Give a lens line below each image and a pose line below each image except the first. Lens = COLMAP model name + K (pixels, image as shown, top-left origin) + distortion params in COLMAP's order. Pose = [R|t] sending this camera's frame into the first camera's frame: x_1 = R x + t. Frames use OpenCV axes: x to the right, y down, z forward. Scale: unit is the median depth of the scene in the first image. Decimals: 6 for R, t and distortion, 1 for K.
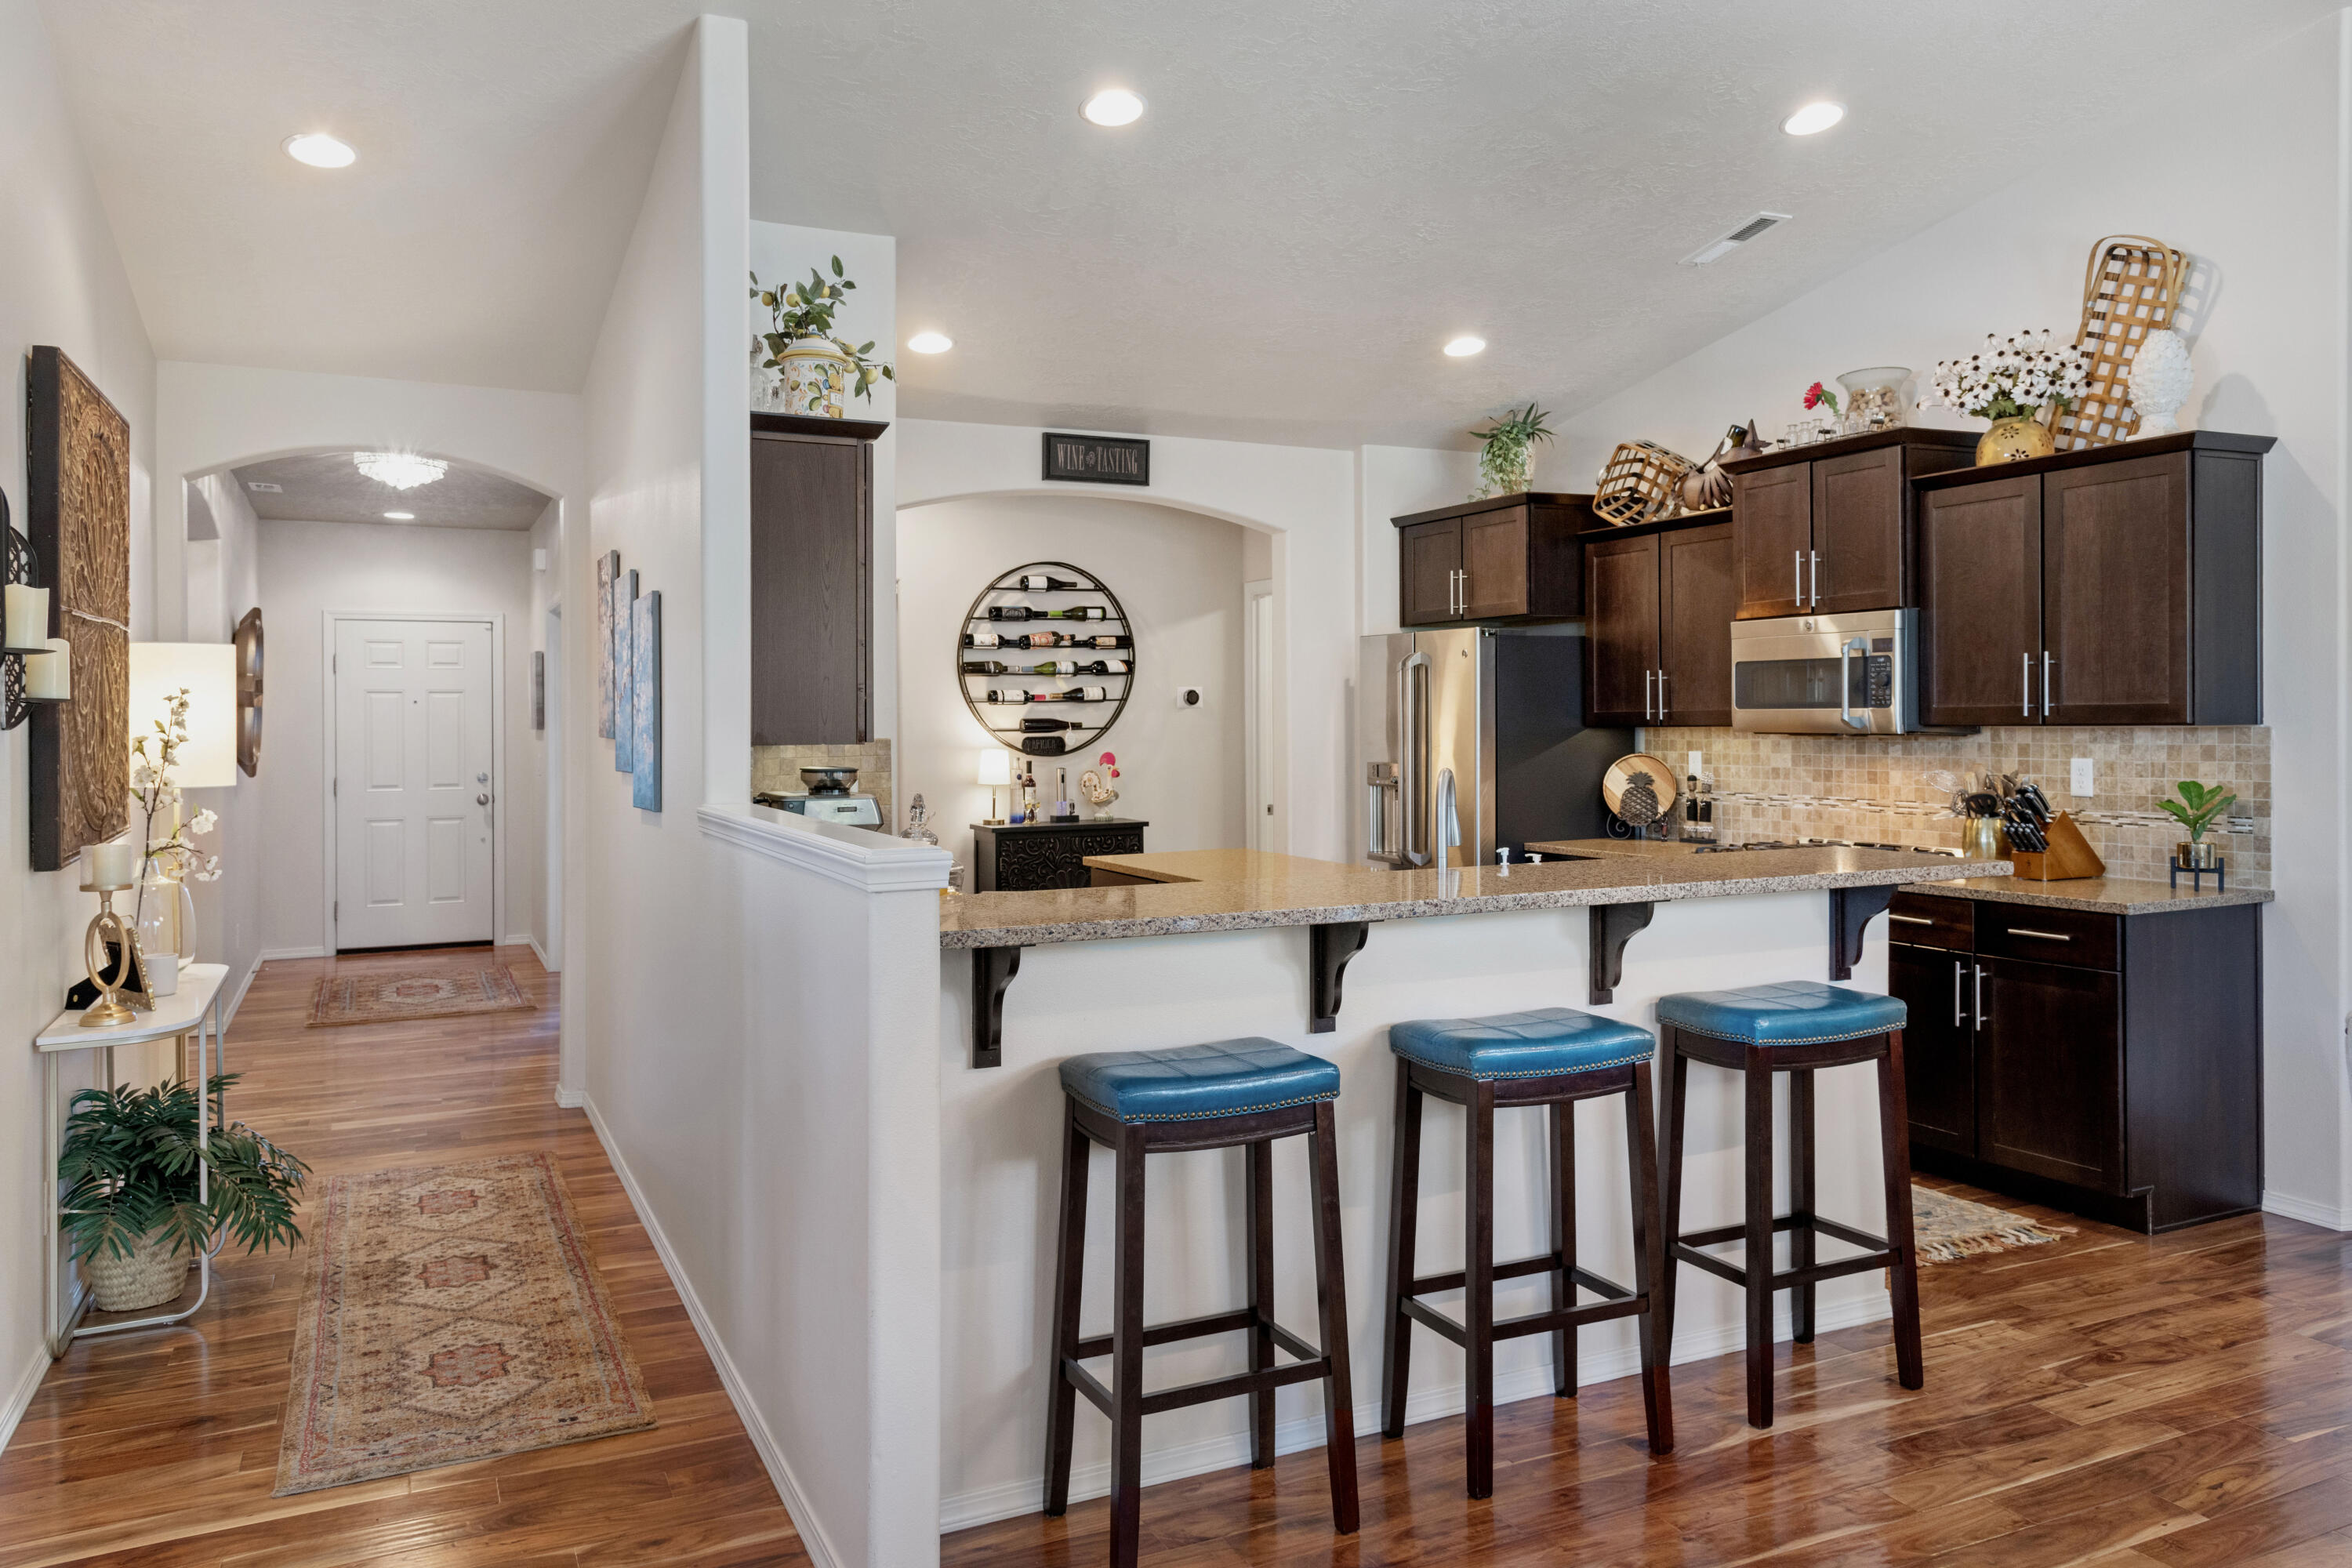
lens RADIAL K [[1610.8, 0, 1056.4], [0, 1610.8, 692.7], [0, 0, 1]] dist [0.009510, -0.001404]
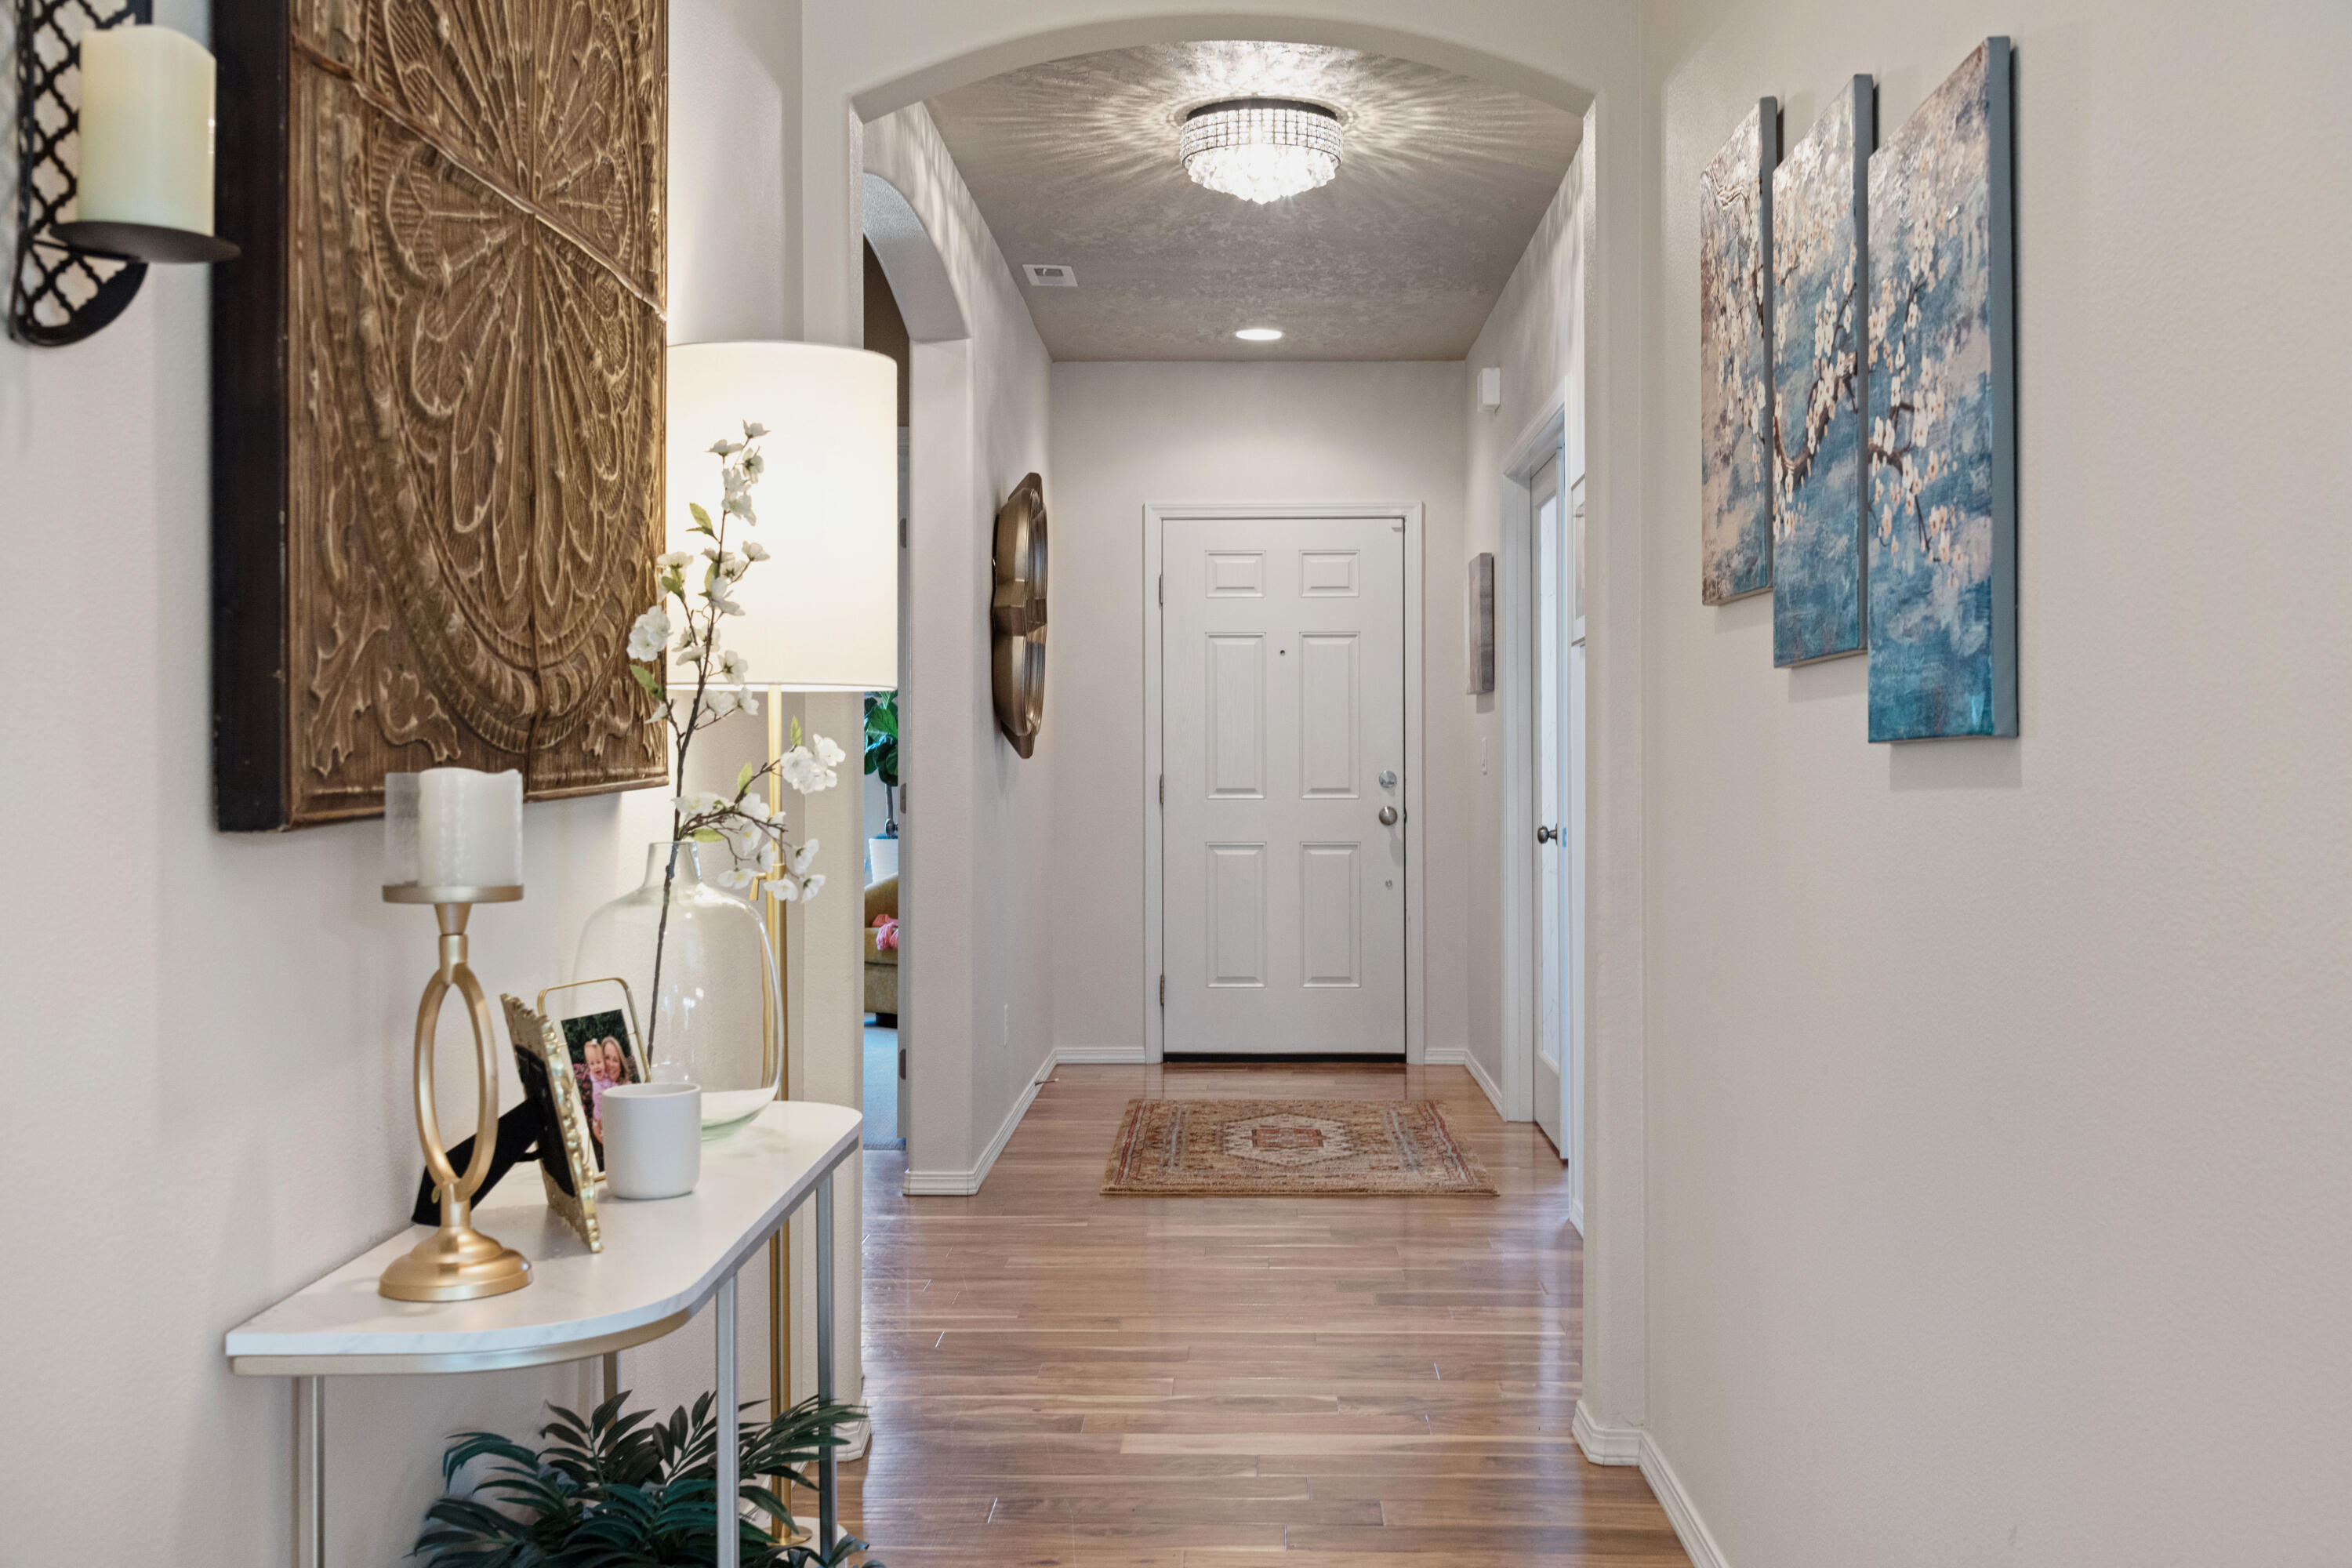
lens RADIAL K [[2344.6, 0, 1171.4], [0, 2344.6, 779.4], [0, 0, 1]] dist [0.075017, 0.000000]
pose [[0.910914, 0.013085, -0.412388, -0.102014], [0.000830, 0.999437, 0.033547, 0.033403], [0.412594, -0.030900, 0.910391, 0.255378]]
